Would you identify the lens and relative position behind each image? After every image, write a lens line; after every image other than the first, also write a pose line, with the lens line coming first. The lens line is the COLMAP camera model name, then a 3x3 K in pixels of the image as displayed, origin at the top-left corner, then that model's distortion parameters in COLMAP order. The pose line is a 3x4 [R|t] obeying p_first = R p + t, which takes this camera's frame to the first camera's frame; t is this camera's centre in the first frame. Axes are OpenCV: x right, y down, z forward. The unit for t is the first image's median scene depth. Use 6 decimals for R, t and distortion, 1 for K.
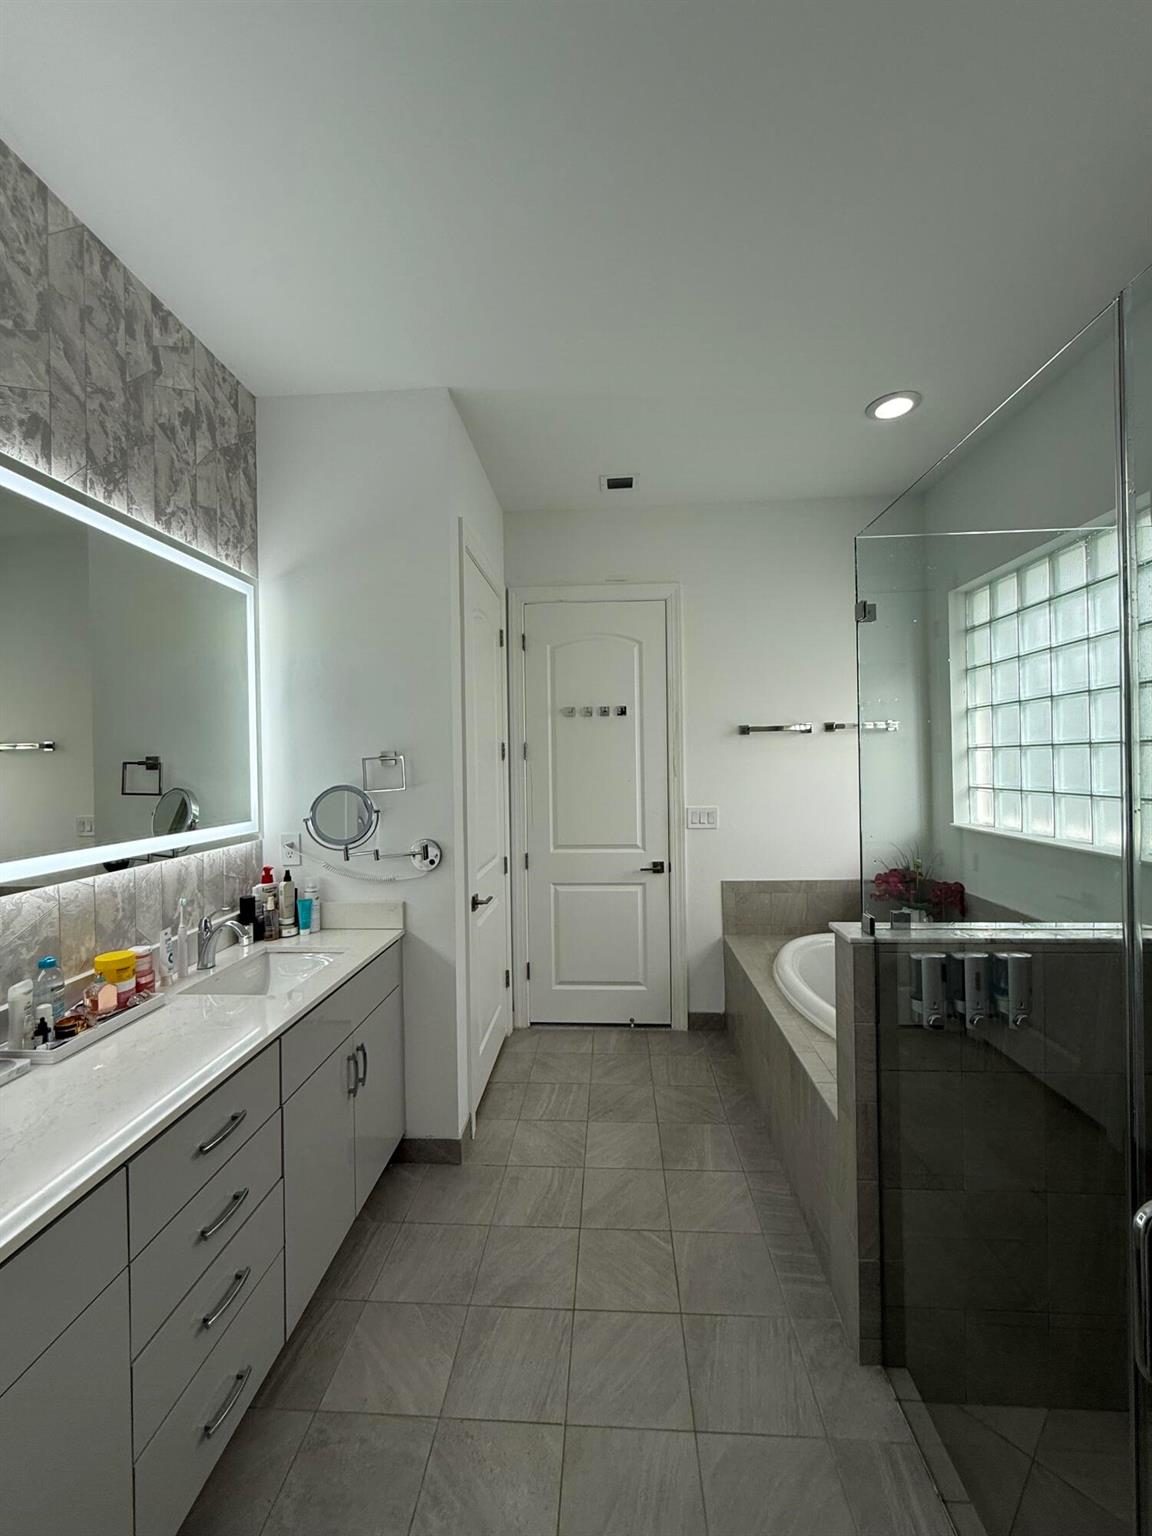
lens RADIAL K [[611.2, 0, 574.7], [0, 611.2, 766.2], [0, 0, 1]] dist [-0.001198, -0.000525]
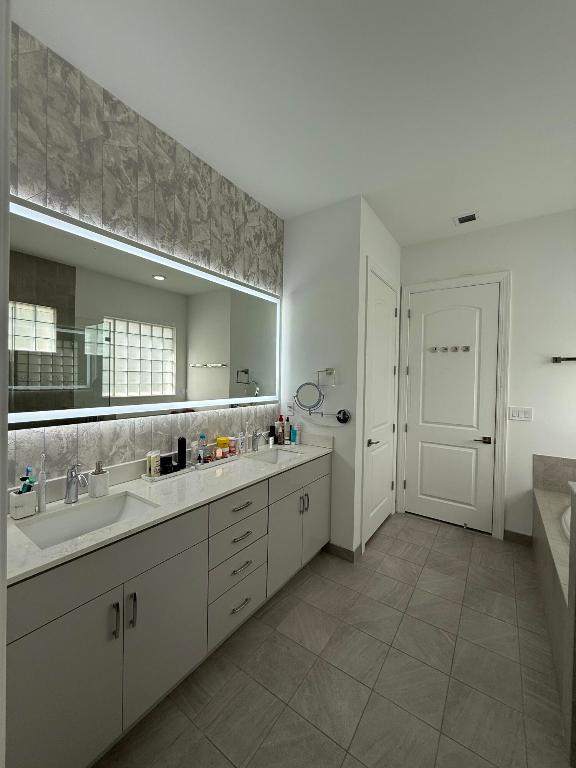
lens RADIAL K [[305.5, 0, 288.0], [0, 305.5, 384.0], [0, 0, 1]] dist [0.000361, -0.000188]
pose [[0.853207, 0.043479, -0.519757, 0.154135], [-0.035790, 0.999051, 0.024822, 0.011124], [0.520343, -0.002576, 0.853953, -0.027088]]
